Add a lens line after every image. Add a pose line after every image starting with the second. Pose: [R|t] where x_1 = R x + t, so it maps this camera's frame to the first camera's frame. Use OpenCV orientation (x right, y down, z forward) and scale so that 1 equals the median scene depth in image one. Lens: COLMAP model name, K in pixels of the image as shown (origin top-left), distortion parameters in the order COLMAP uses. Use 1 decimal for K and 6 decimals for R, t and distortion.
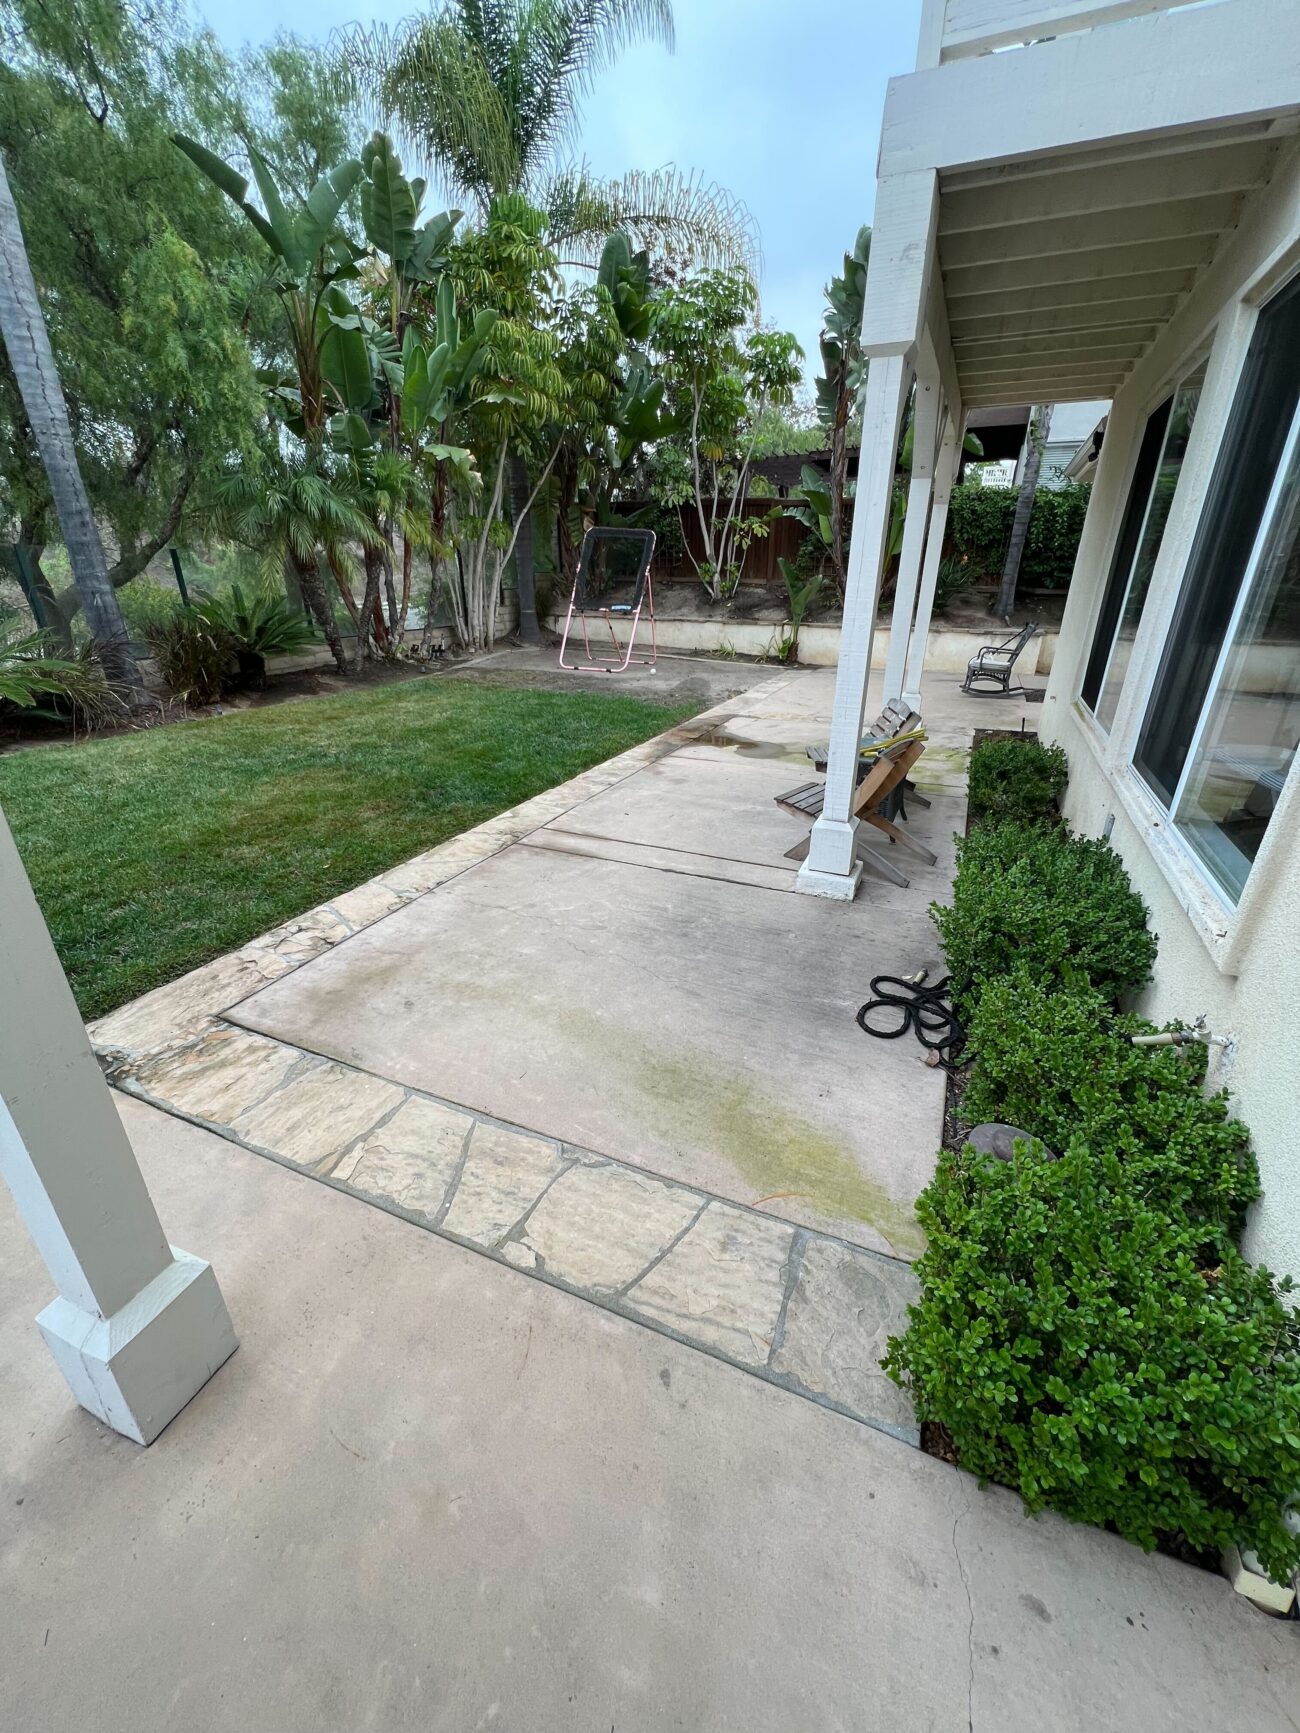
lens RADIAL K [[690.0, 0, 658.9], [0, 690.0, 863.1], [0, 0, 1]] dist [0.000891, 0.000344]
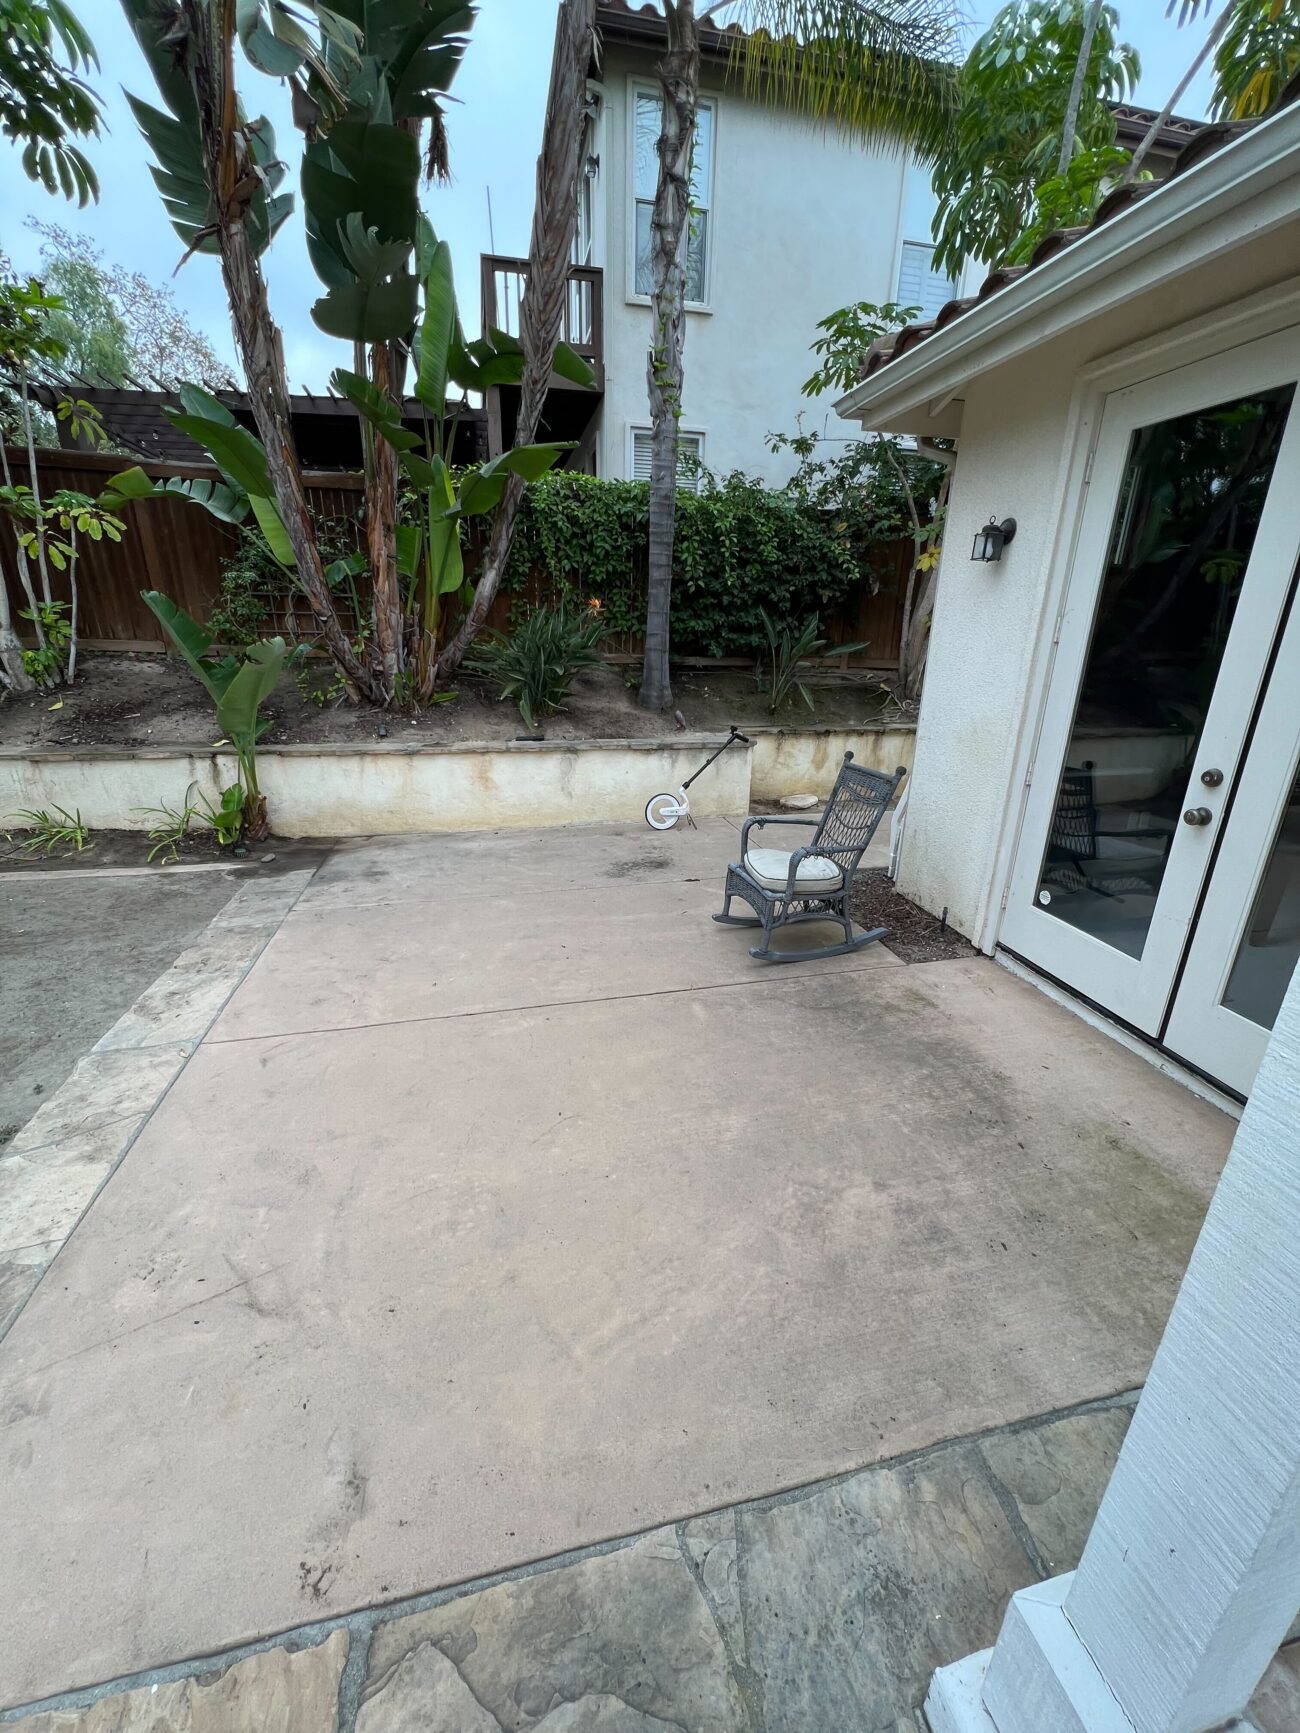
lens RADIAL K [[690.0, 0, 650.4], [0, 690.0, 863.6], [0, 0, 1]] dist [0.000891, 0.000344]
pose [[0.805025, -0.187955, 0.562679, 0.150486], [0.222428, 0.974921, 0.007430, -0.234744], [-0.549964, 0.119174, 0.826642, 0.544690]]
